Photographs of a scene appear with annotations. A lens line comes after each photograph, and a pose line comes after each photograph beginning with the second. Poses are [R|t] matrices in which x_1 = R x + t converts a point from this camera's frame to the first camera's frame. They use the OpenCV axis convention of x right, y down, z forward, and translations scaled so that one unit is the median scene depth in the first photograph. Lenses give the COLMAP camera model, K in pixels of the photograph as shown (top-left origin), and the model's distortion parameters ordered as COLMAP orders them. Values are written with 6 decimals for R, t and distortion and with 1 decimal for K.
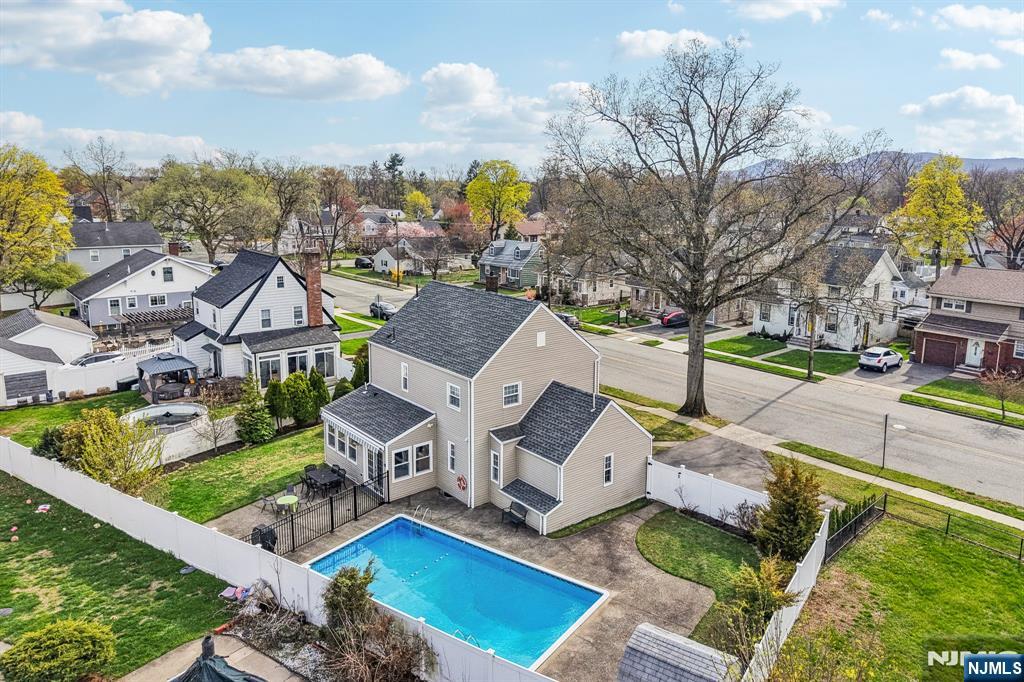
lens RADIAL K [[706.3, 0, 517.8], [0, 706.3, 306.4], [0, 0, 1]] dist [0.006954, -0.002327]
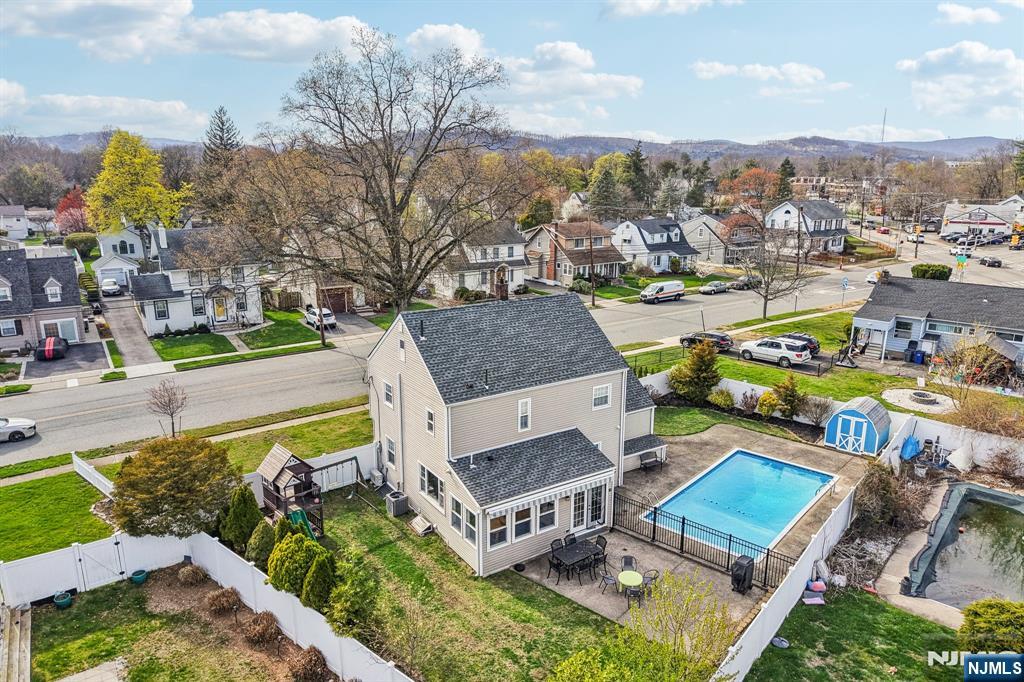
lens RADIAL K [[689.2, 0, 509.2], [0, 689.2, 326.9], [0, 0, 1]] dist [0.003642, 0.000013]
pose [[0.103681, -0.237853, 0.965752, -1.031666], [0.159165, 0.962439, 0.219950, -0.208184], [-0.981793, 0.130909, 0.137645, 0.965264]]
